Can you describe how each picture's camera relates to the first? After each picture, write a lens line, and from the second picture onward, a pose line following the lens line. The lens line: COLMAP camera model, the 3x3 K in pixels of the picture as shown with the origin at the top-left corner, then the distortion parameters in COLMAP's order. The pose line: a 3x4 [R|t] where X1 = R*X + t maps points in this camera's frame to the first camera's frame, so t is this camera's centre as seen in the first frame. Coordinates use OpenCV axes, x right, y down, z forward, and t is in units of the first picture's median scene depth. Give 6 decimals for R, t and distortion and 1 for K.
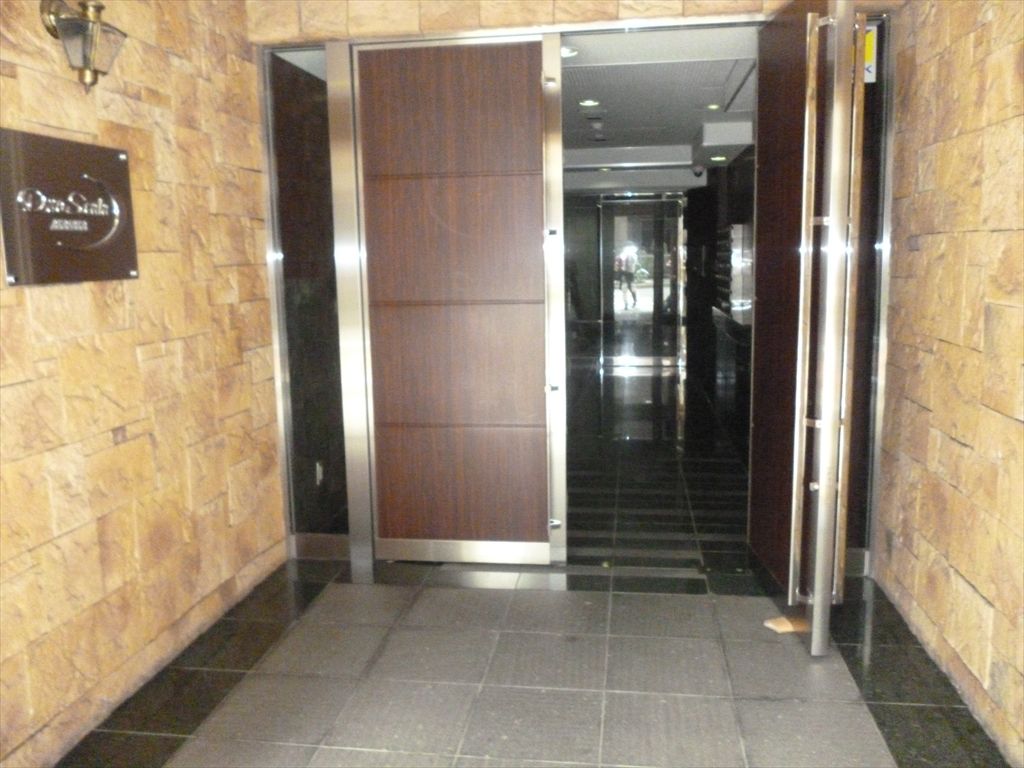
lens RADIAL K [[843.3, 0, 513.5], [0, 843.3, 387.2], [0, 0, 1]] dist [-0.035544, 0.010206]
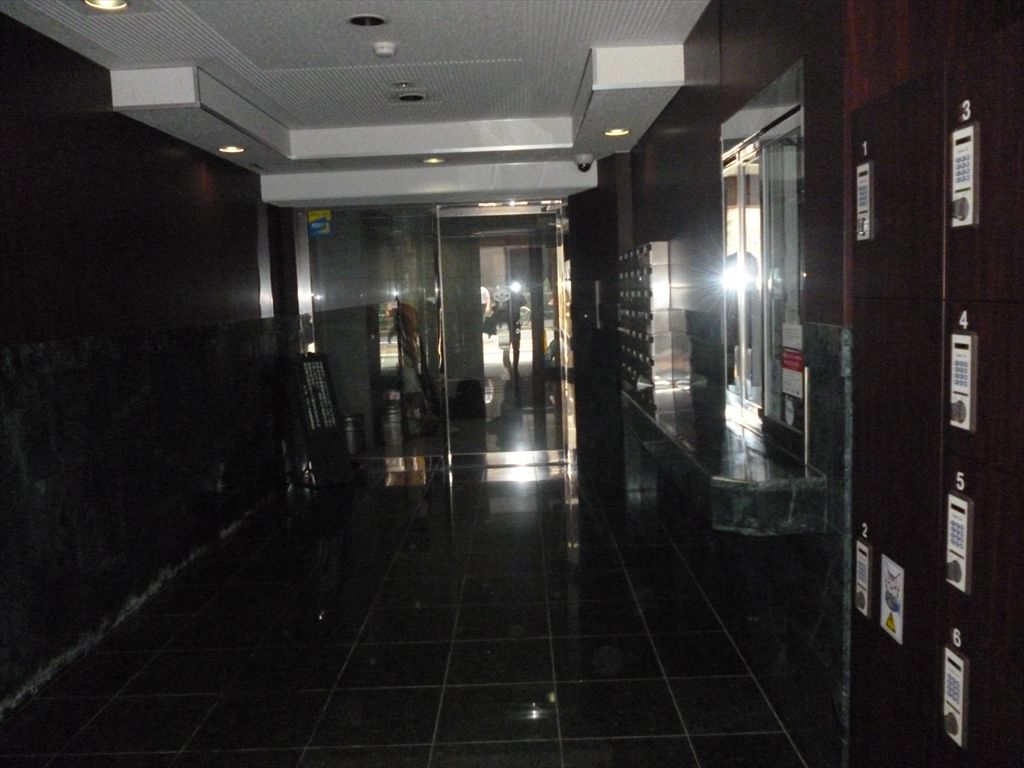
lens RADIAL K [[856.0, 0, 512.0], [0, 856.0, 384.0], [0, 0, 1]] dist [-0.026821, 0.003671]
pose [[0.990810, -0.033936, 0.130931, 0.070050], [0.040470, 0.998048, -0.047571, -0.057930], [-0.129062, 0.052432, 0.990249, 0.346034]]
